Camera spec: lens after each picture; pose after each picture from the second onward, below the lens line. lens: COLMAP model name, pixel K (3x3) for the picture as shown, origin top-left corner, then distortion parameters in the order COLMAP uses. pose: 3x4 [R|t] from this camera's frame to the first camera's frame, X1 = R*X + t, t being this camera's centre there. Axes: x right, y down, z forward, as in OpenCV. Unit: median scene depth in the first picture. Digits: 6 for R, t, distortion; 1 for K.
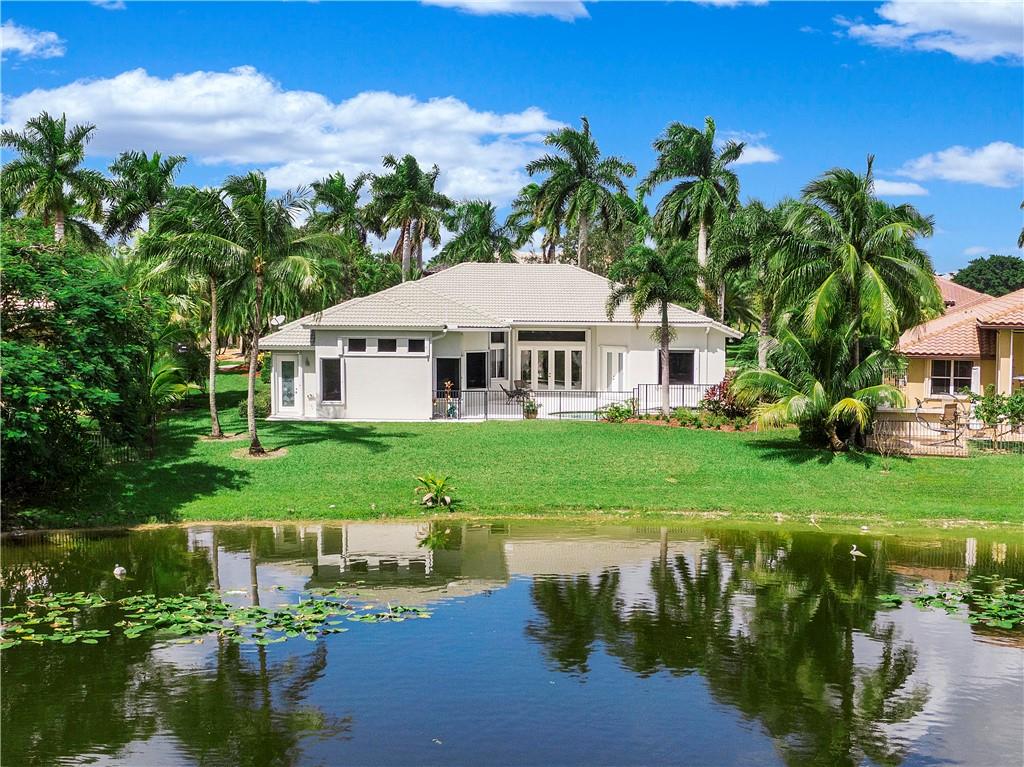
lens RADIAL K [[1506.4, 0, 512.0], [0, 1506.4, 383.5], [0, 0, 1]] dist [0.017862, 0.034527]
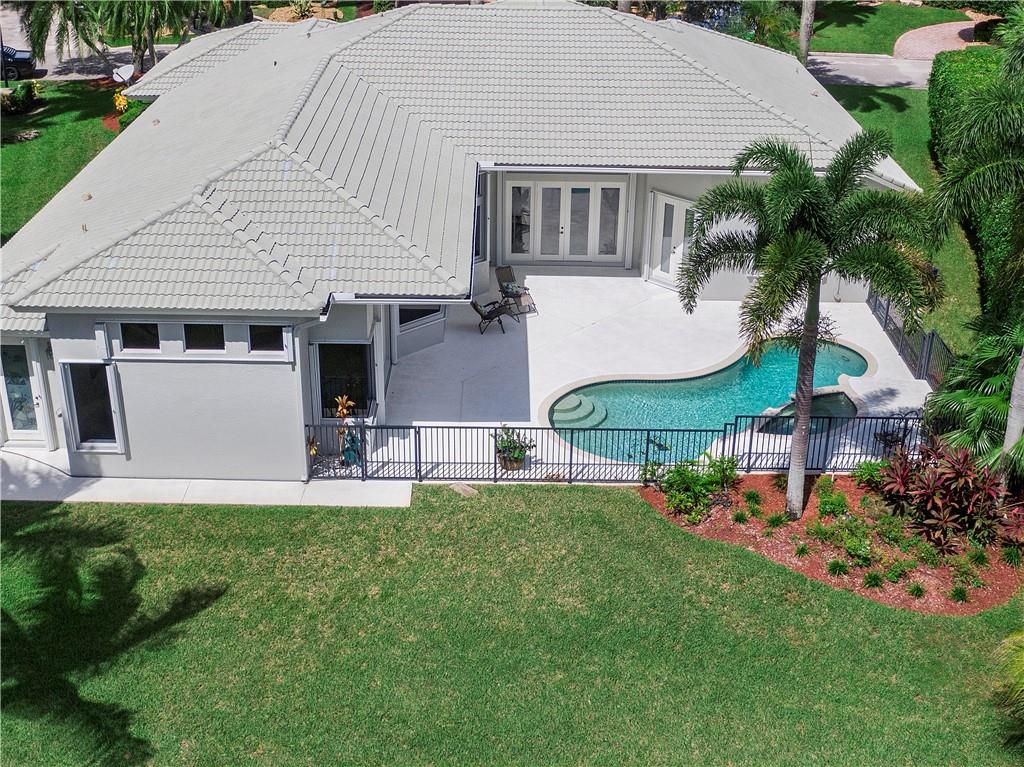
lens RADIAL K [[1289.0, 0, 512.0], [0, 1289.0, 383.5], [0, 0, 1]] dist [-0.000093, 0.019089]
pose [[0.999615, 0.015315, -0.023130, 0.021772], [-0.005729, 0.929793, 0.368039, -0.158366], [0.027143, -0.367765, 0.929523, 0.623386]]
